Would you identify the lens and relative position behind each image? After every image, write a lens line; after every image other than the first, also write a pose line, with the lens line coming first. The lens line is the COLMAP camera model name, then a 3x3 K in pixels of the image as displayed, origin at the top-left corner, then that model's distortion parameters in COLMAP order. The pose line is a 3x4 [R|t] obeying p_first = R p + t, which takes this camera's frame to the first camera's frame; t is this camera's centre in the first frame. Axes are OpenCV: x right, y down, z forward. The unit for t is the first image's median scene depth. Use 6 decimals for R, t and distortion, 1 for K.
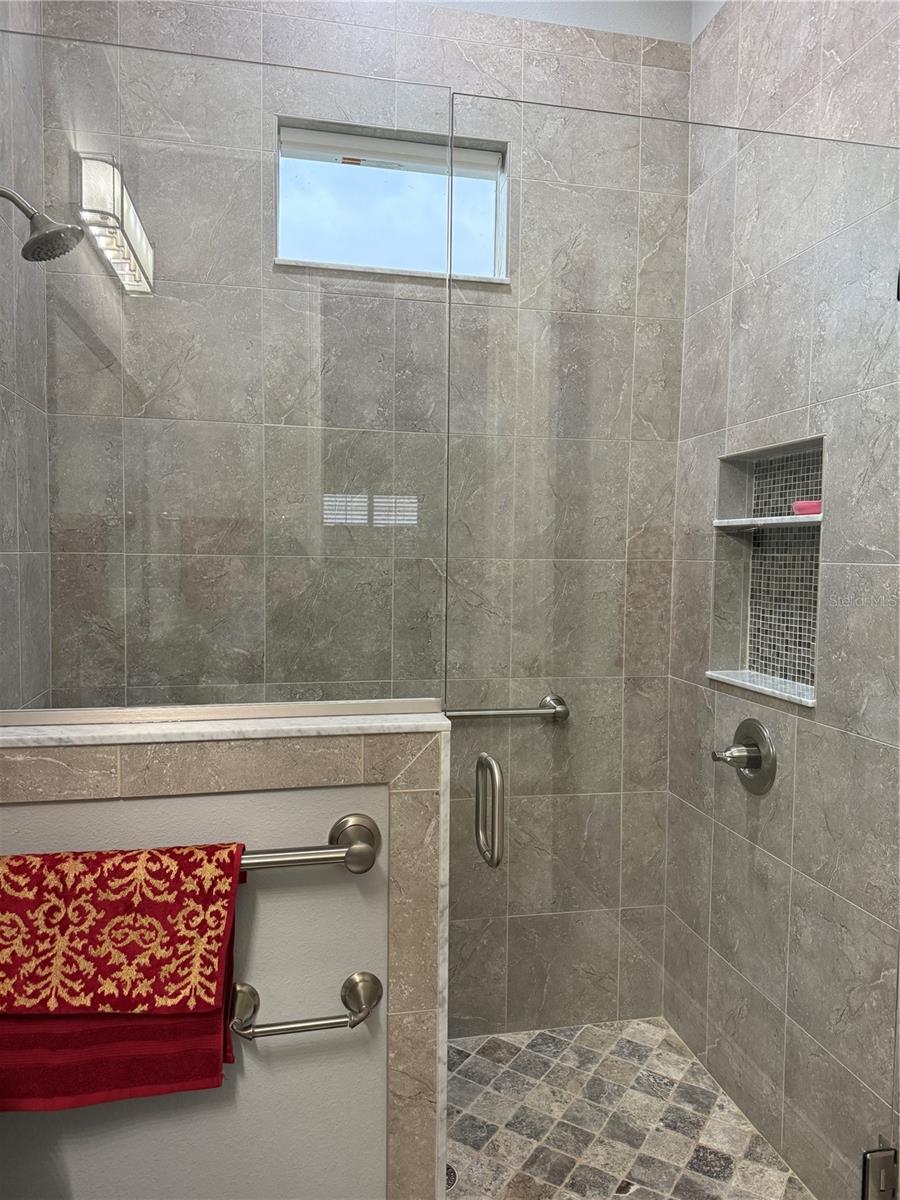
lens RADIAL K [[844.8, 0, 455.2], [0, 844.8, 601.4], [0, 0, 1]] dist [0.051611, -0.057938]
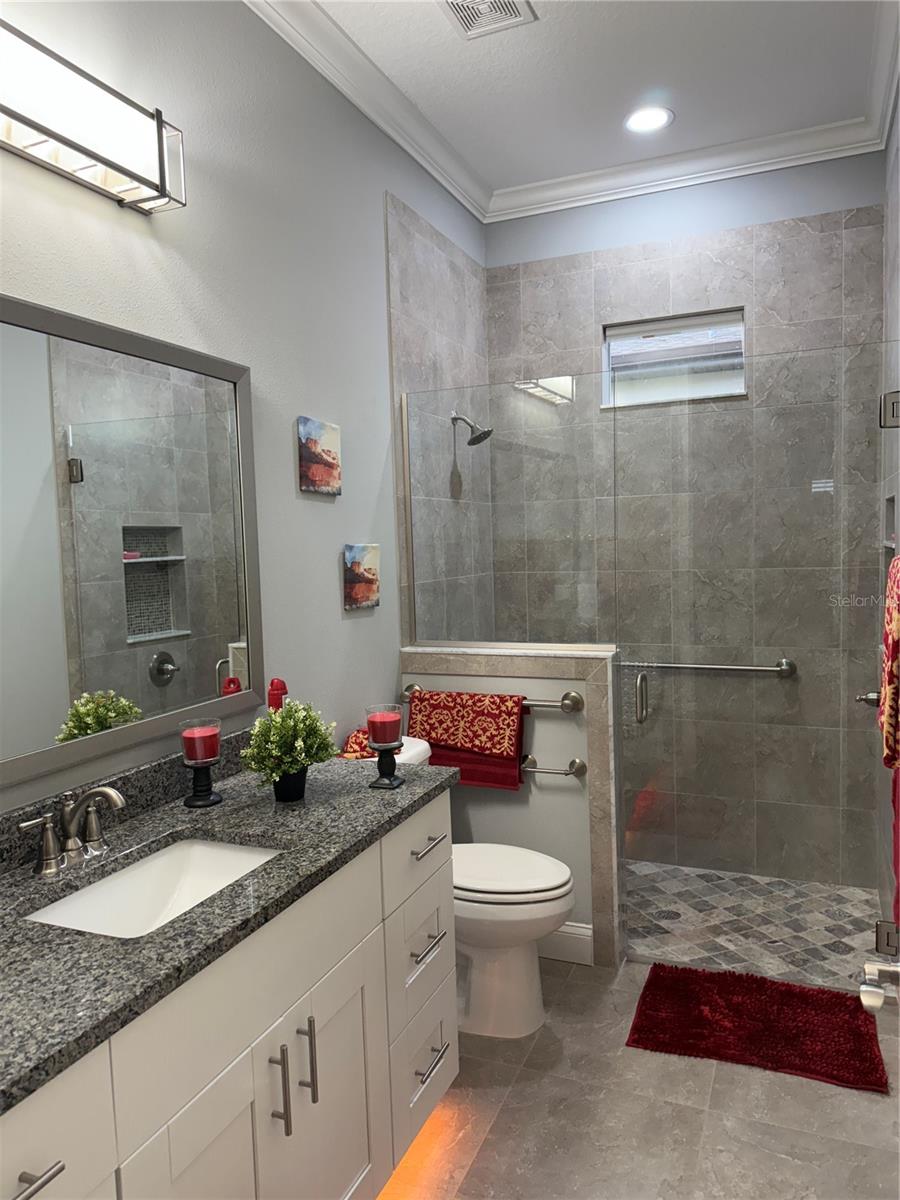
lens RADIAL K [[844.8, 0, 449.8], [0, 844.8, 600.2], [0, 0, 1]] dist [0.051611, -0.057938]
pose [[0.817589, 0.002697, -0.575796, 0.692022], [0.006585, 0.999880, 0.014033, -0.025316], [0.575765, -0.015264, 0.817473, -0.803417]]
